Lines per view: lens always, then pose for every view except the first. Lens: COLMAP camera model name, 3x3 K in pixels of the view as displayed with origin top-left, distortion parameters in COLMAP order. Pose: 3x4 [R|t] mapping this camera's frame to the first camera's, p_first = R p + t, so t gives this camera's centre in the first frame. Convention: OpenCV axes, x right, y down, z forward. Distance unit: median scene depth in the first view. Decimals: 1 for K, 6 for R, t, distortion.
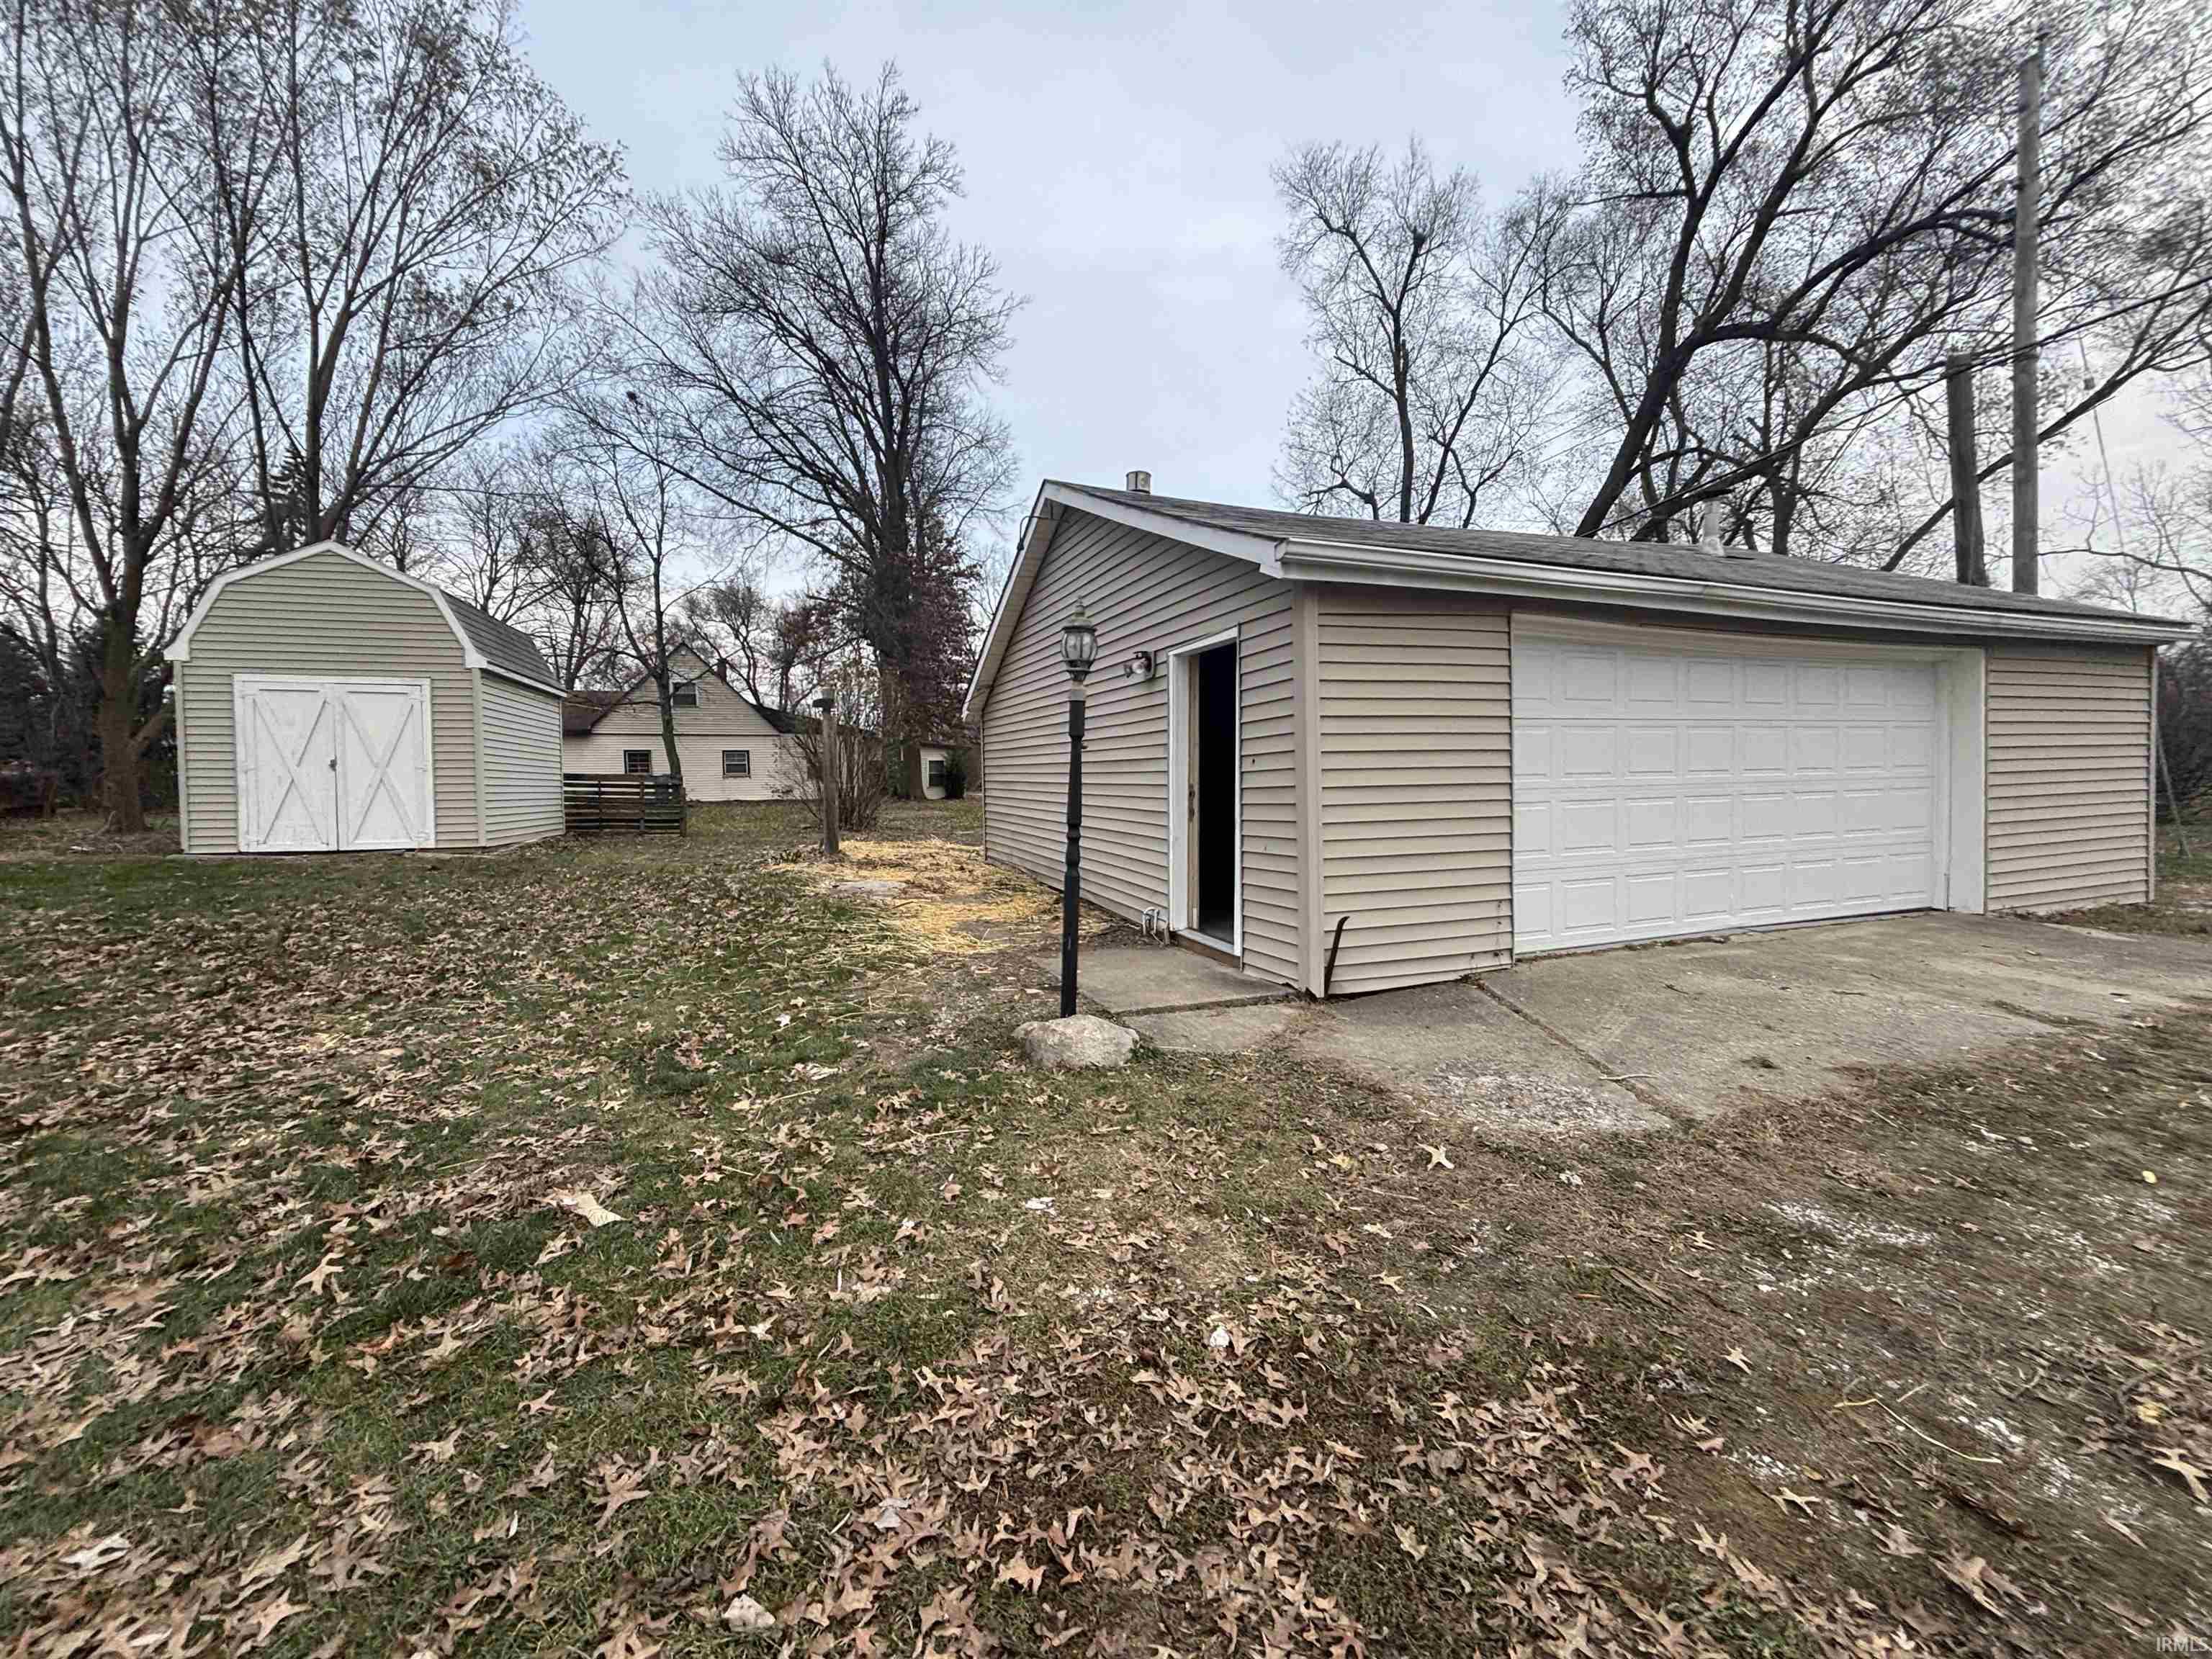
lens RADIAL K [[903.1, 0, 1106.0], [0, 903.1, 829.5], [0, 0, 1]] dist [0.000819, 0.000278]
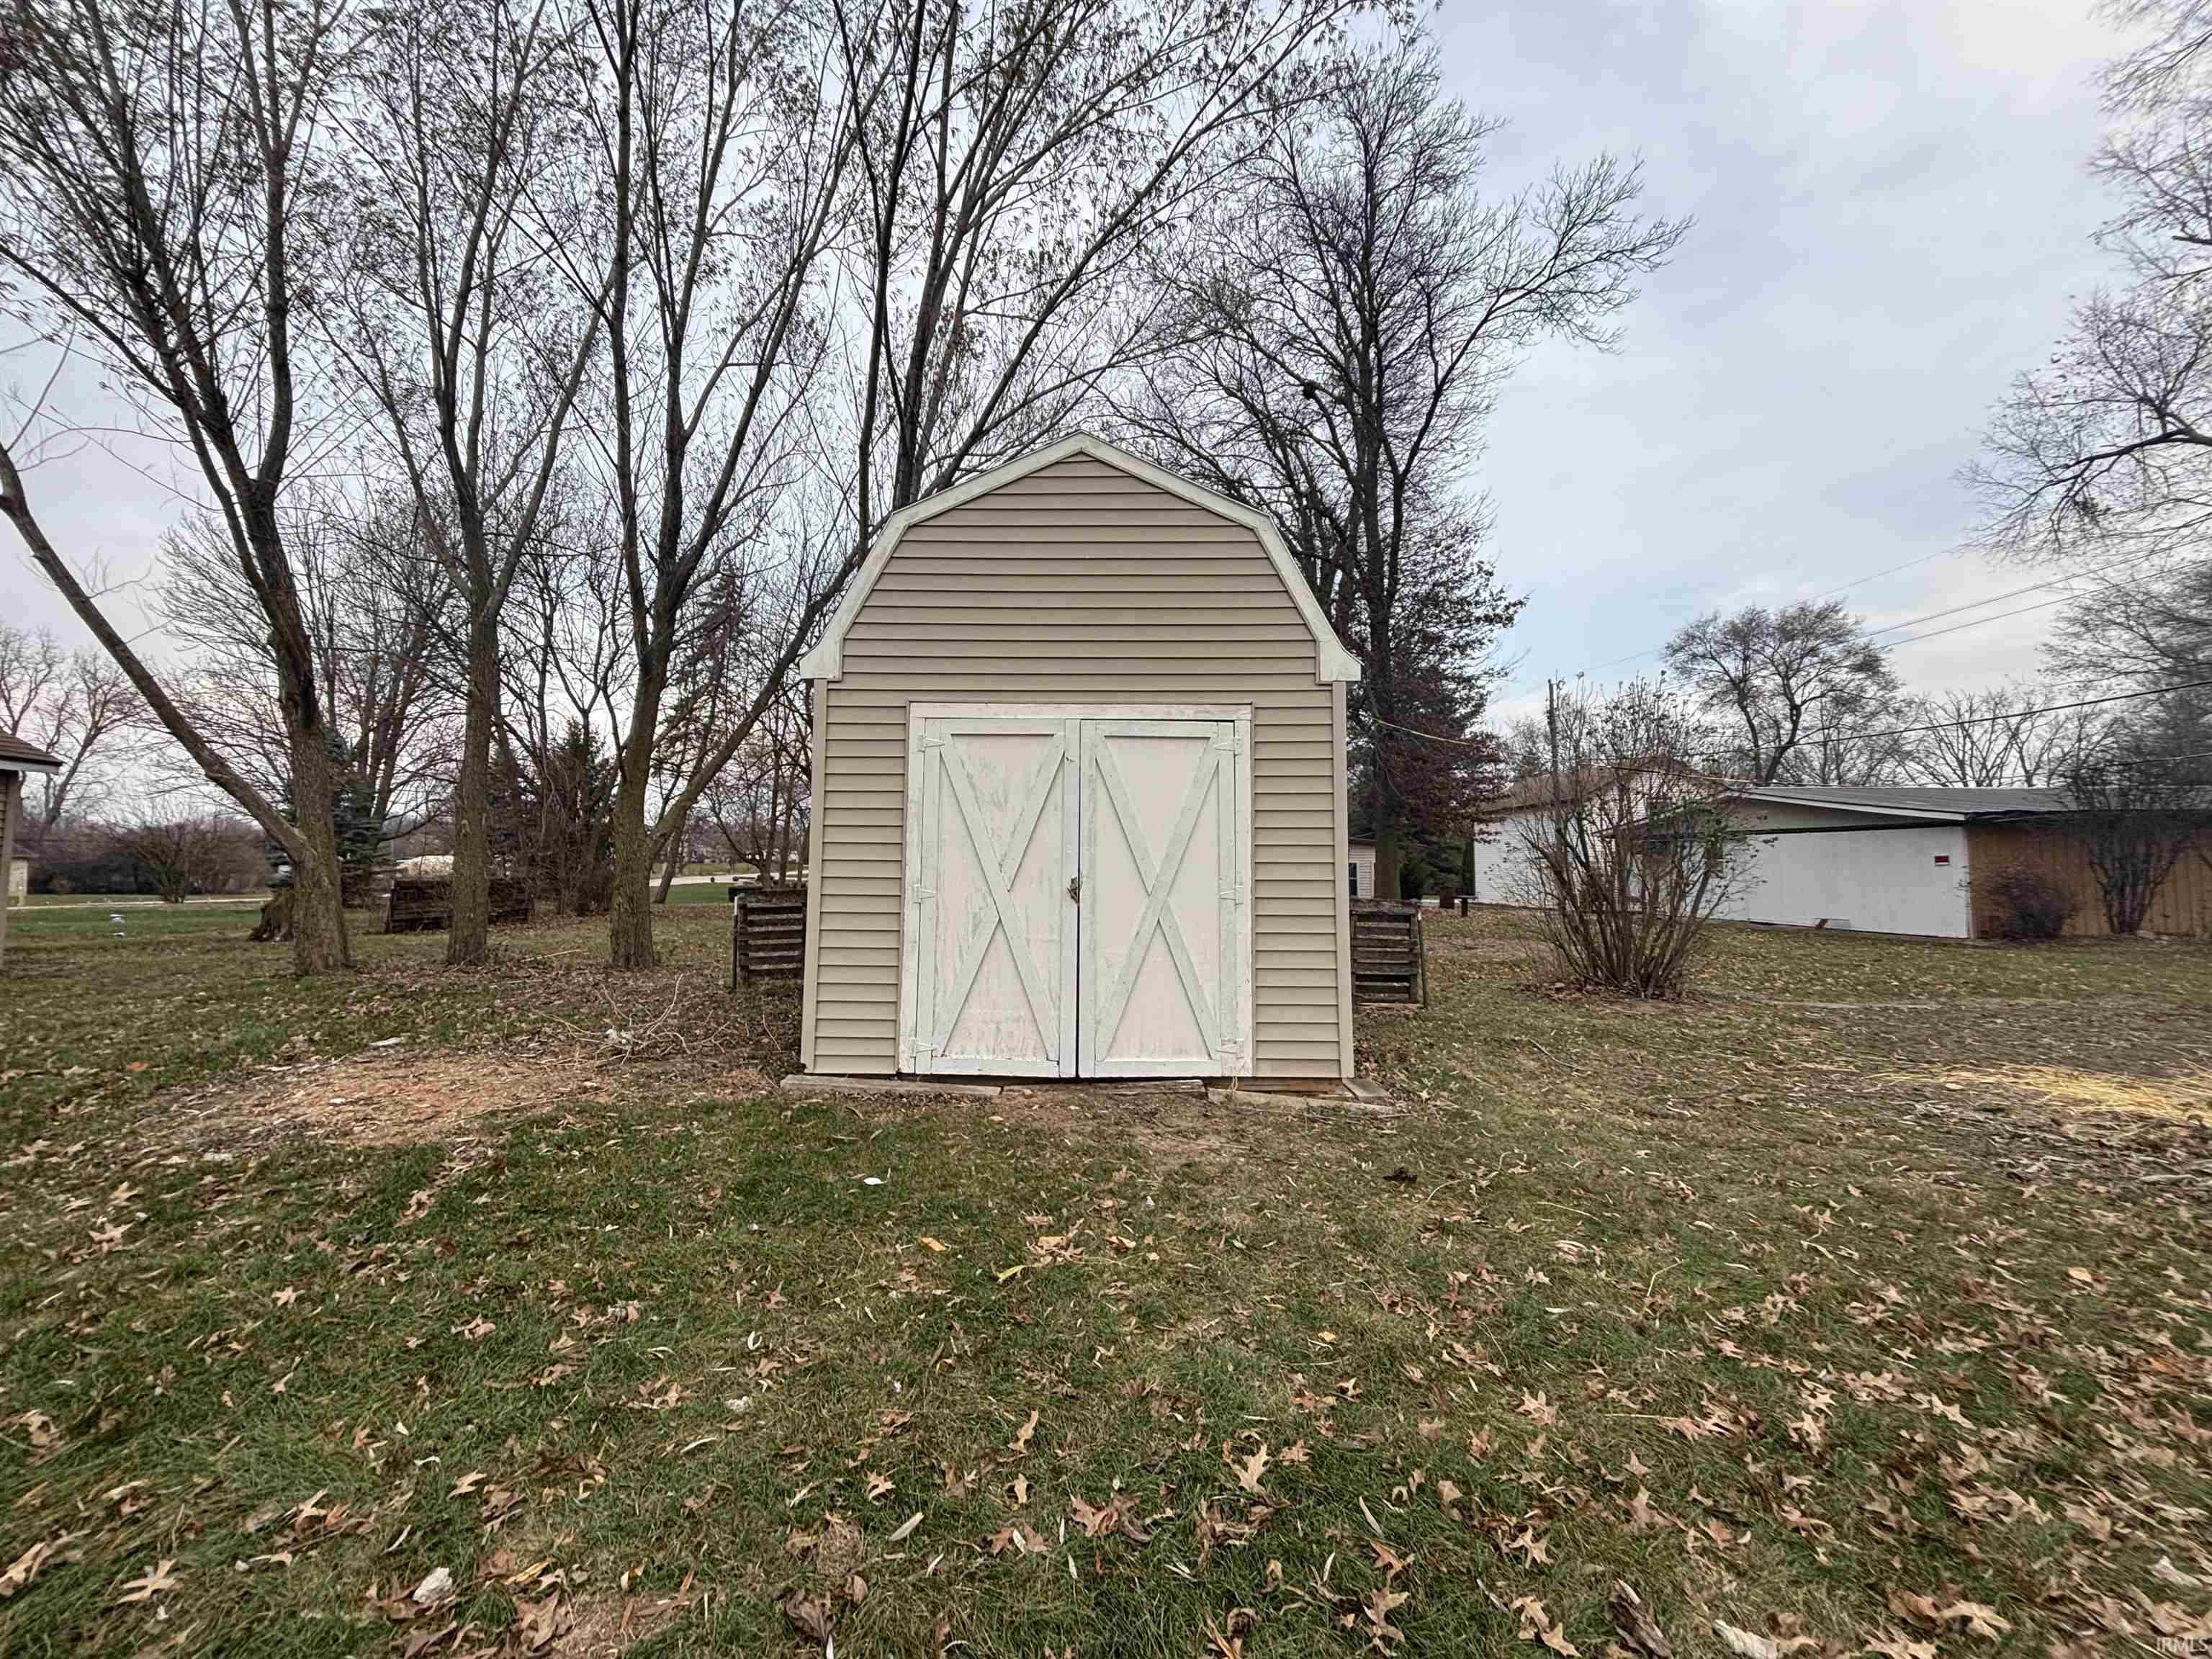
lens RADIAL K [[903.1, 0, 1106.0], [0, 903.1, 829.5], [0, 0, 1]] dist [0.000819, 0.000278]
pose [[0.961430, -0.005461, -0.274995, -0.703807], [-0.025343, 0.993791, -0.108339, -0.051792], [0.273879, 0.111129, 0.955322, 0.549263]]
